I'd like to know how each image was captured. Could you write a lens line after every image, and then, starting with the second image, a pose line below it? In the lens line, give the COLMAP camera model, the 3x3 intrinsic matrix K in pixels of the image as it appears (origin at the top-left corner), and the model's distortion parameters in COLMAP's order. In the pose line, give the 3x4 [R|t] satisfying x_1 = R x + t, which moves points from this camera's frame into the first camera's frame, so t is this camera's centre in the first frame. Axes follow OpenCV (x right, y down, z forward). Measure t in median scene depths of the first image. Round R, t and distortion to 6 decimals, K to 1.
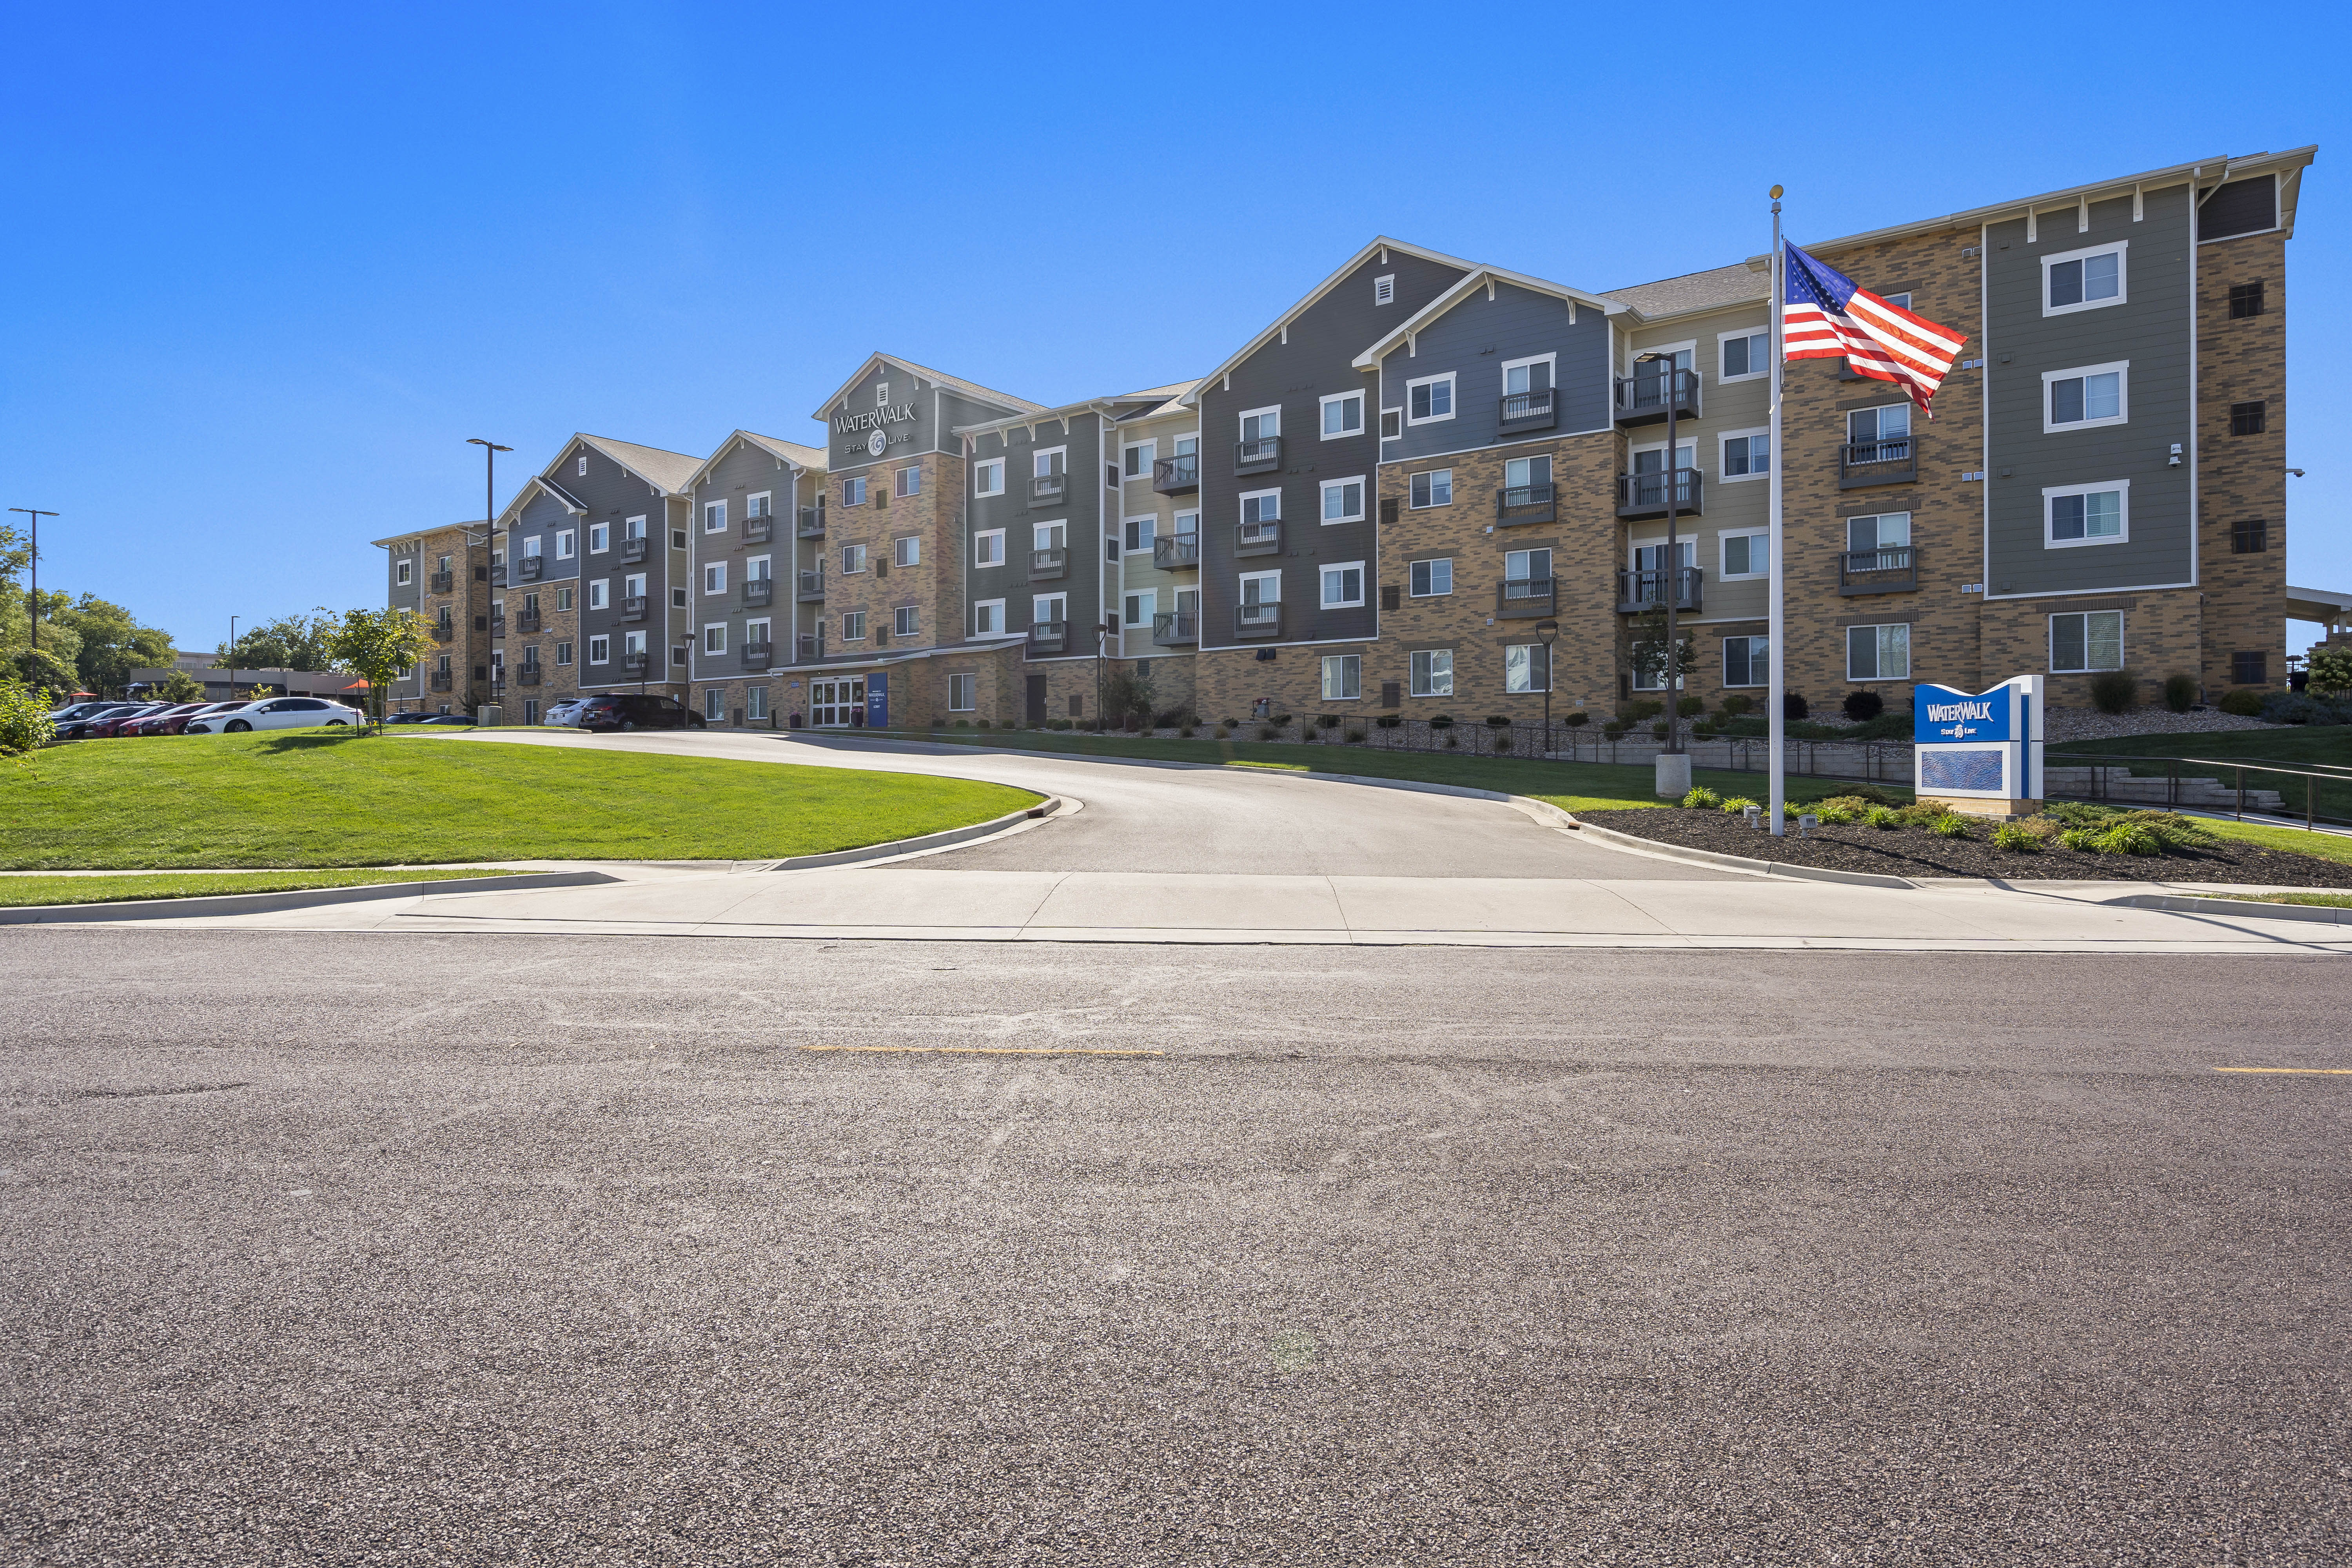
lens RADIAL K [[1327.8, 0, 1180.6], [0, 1327.8, 776.6], [0, 0, 1]] dist [-0.001456, 0.000102]
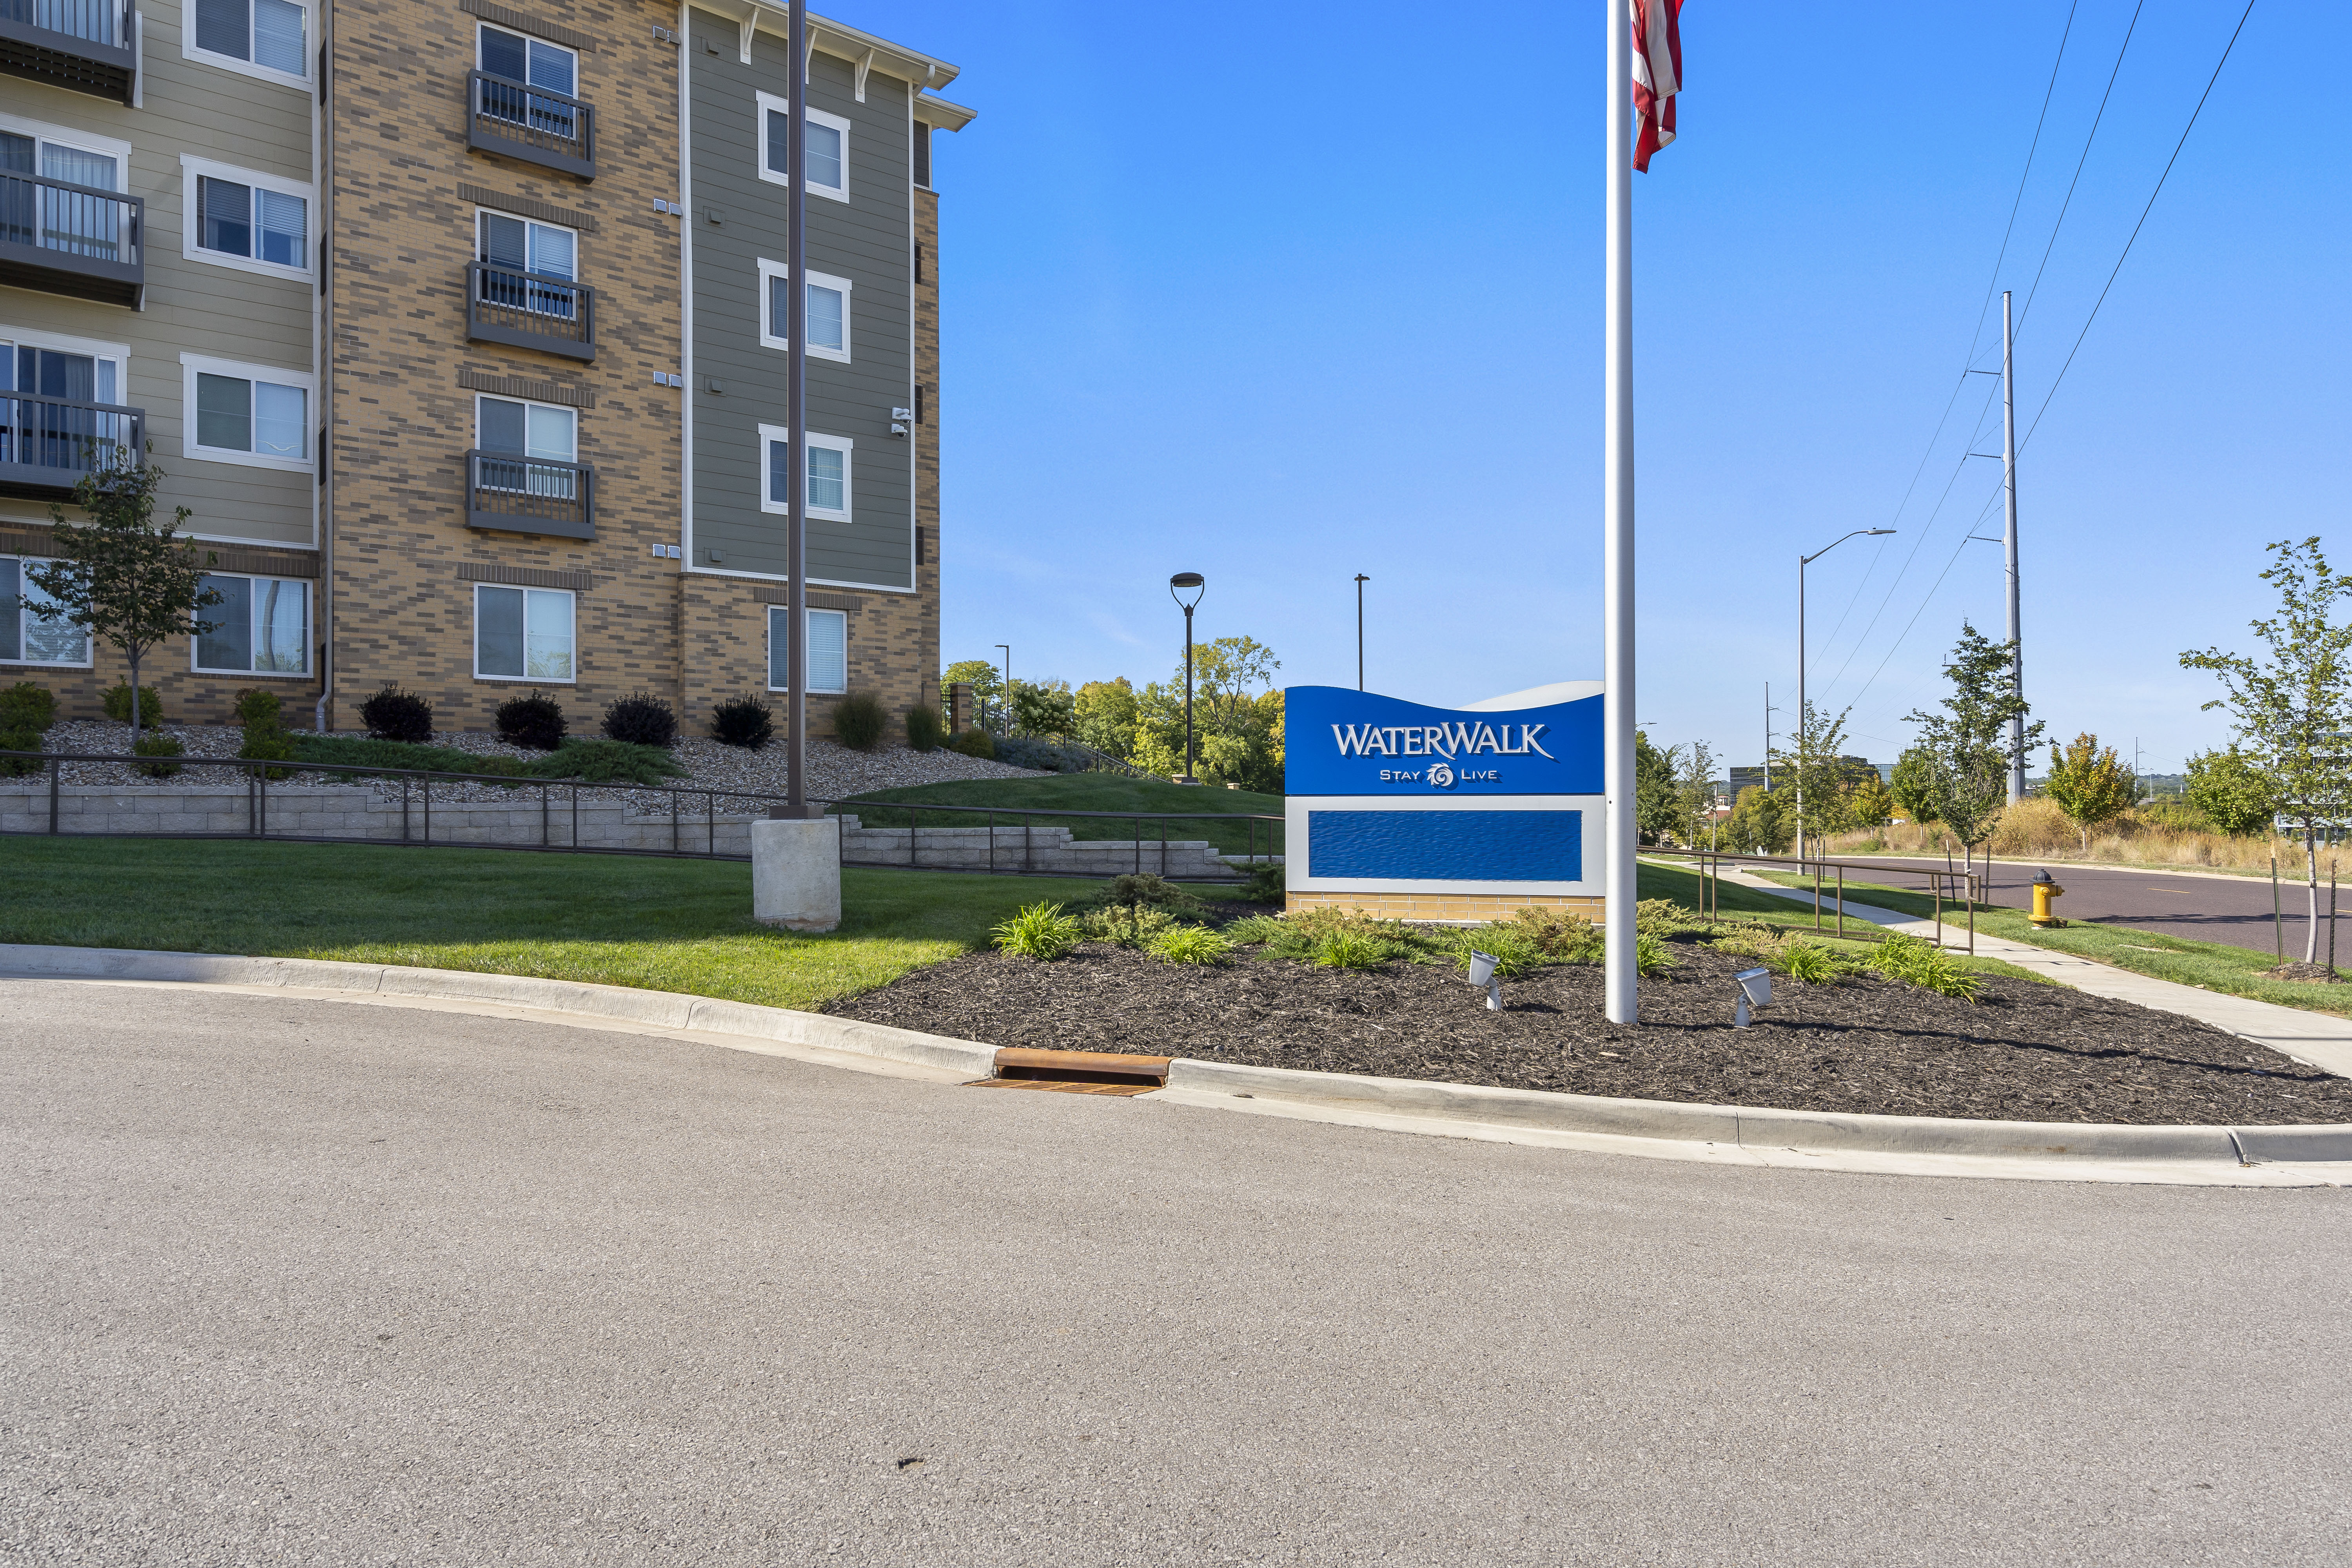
lens RADIAL K [[1416.4, 0, 1178.4], [0, 1416.4, 780.6], [0, 0, 1]] dist [0.008392, -0.000449]
pose [[0.256350, 0.013112, 0.966495, -0.008149], [0.014214, 0.999749, -0.017333, -0.013325], [-0.966480, 0.018181, 0.256099, 0.552900]]
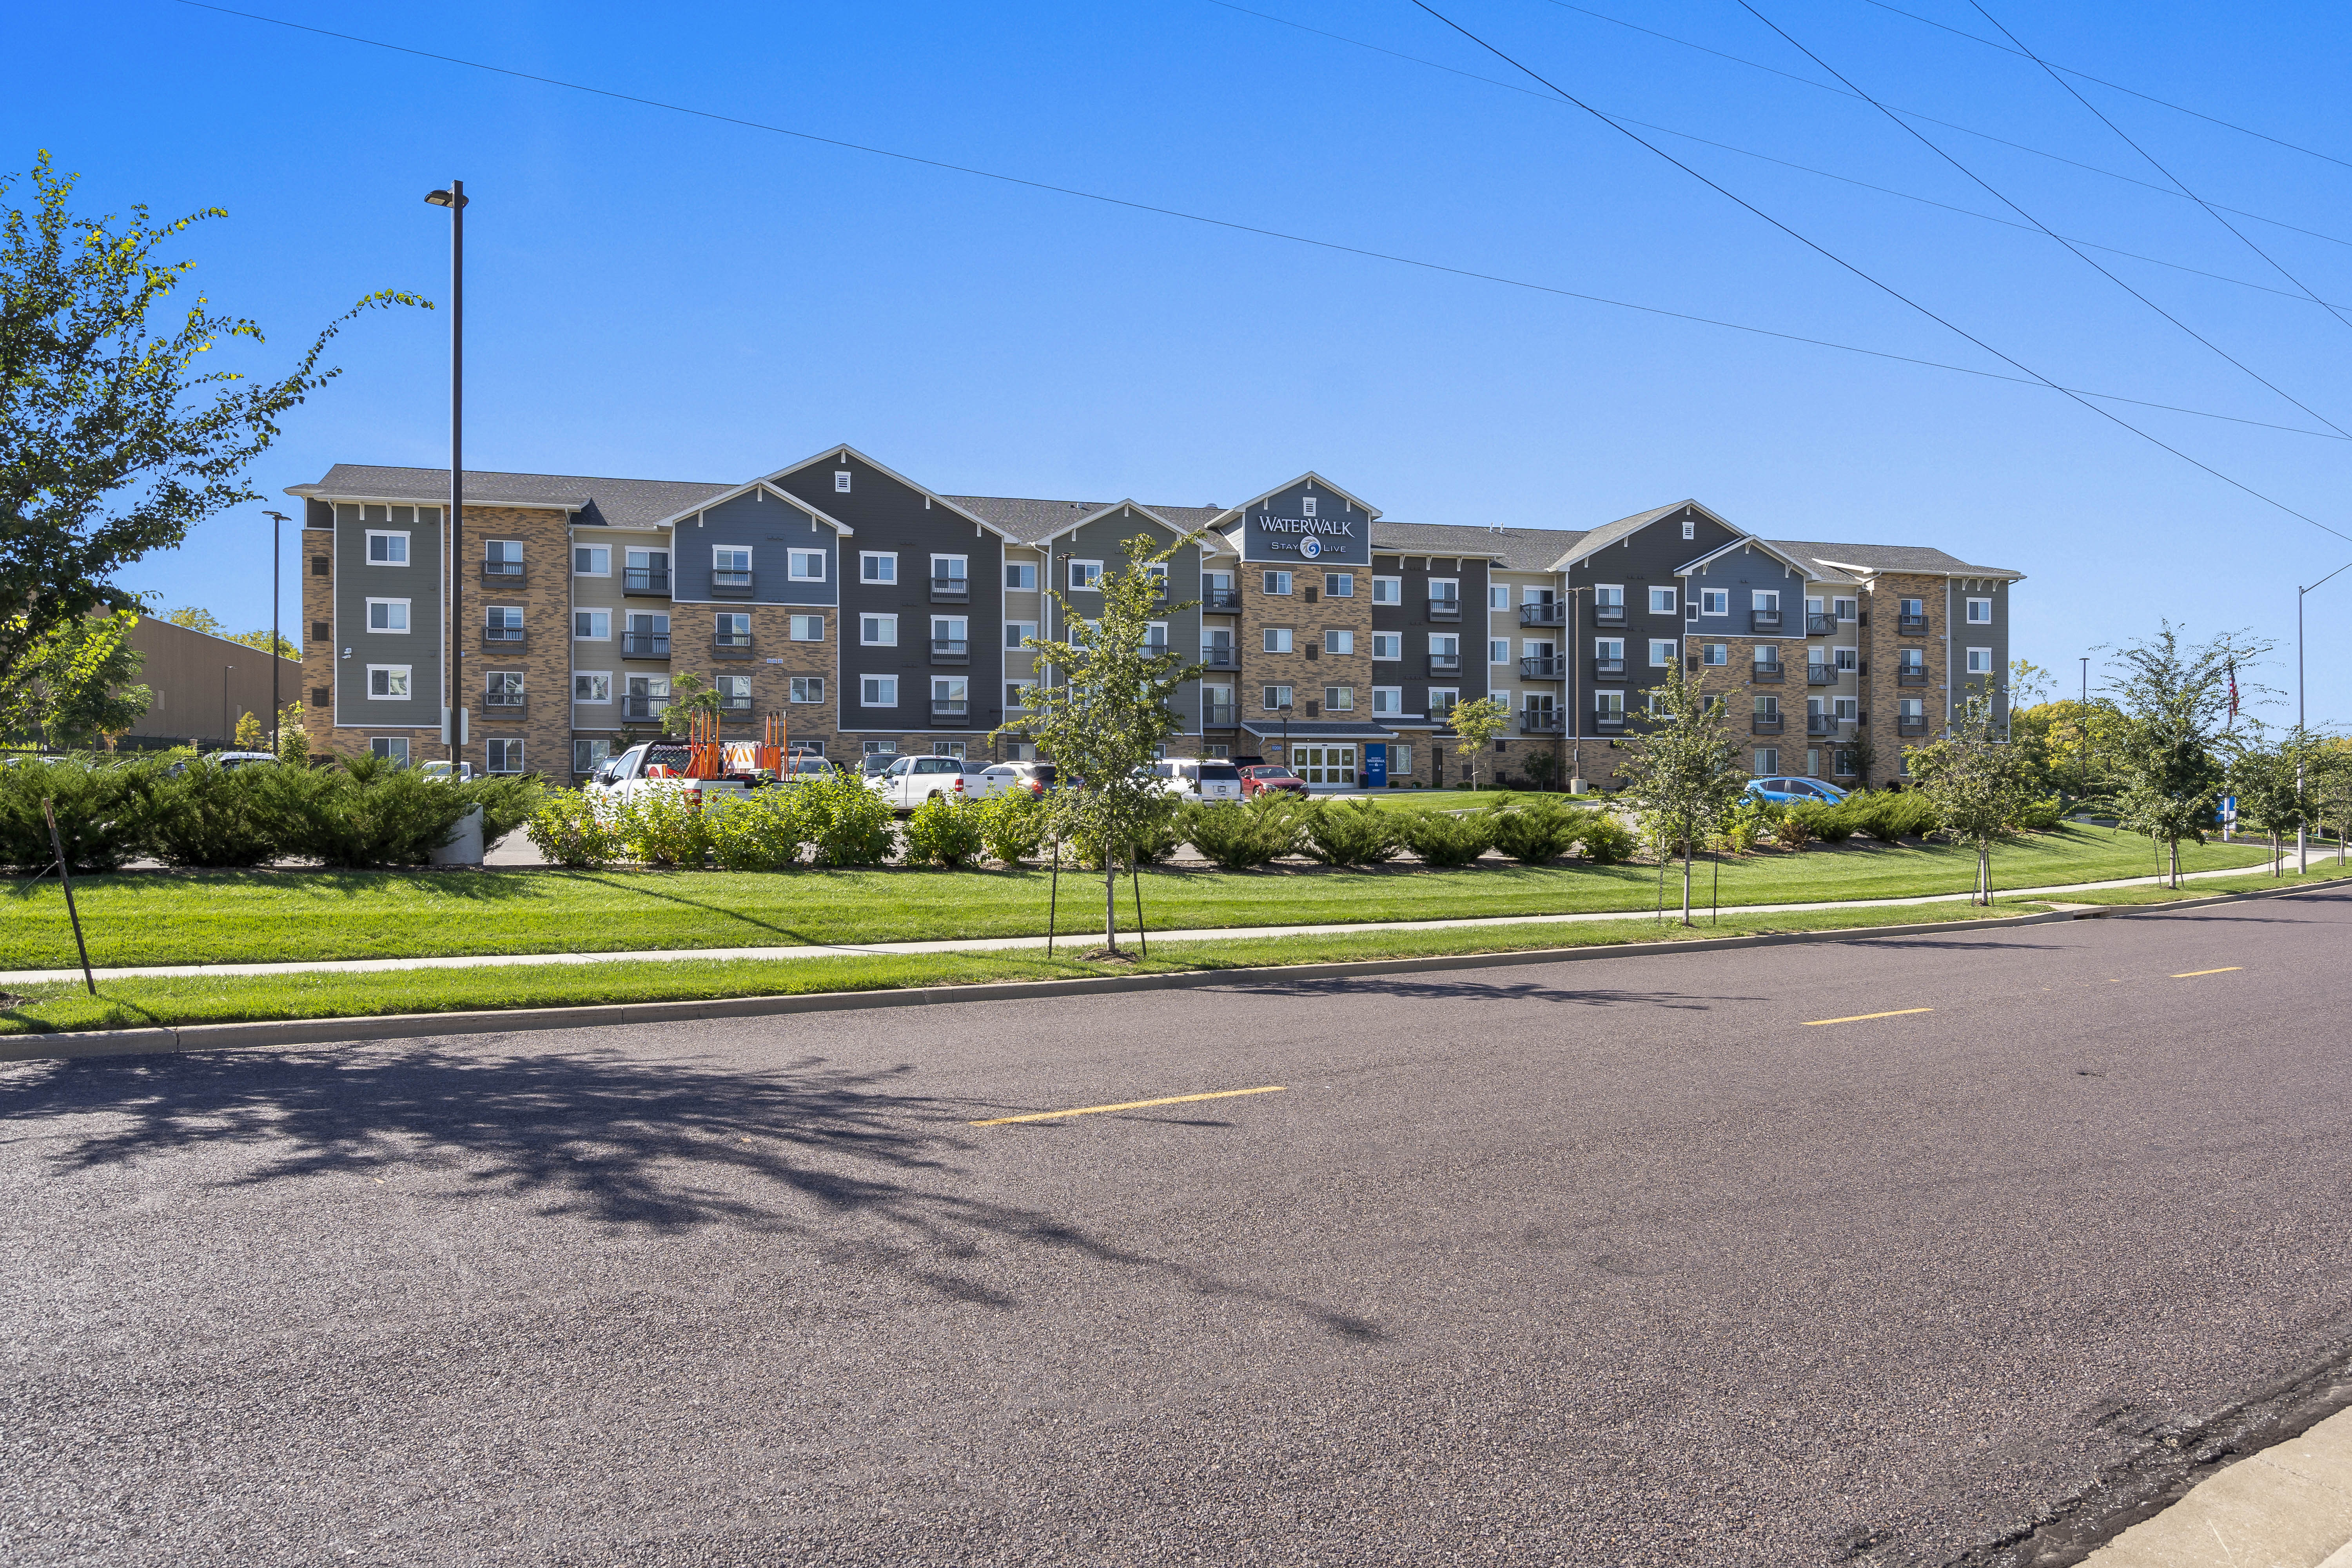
lens RADIAL K [[1564.2, 0, 1177.0], [0, 1564.2, 790.3], [0, 0, 1]] dist [-0.001942, -0.000806]
pose [[0.625526, 0.007731, 0.780165, -2.172498], [0.008066, 0.999833, -0.016375, -0.016842], [-0.780162, 0.016535, 0.625359, 0.337470]]
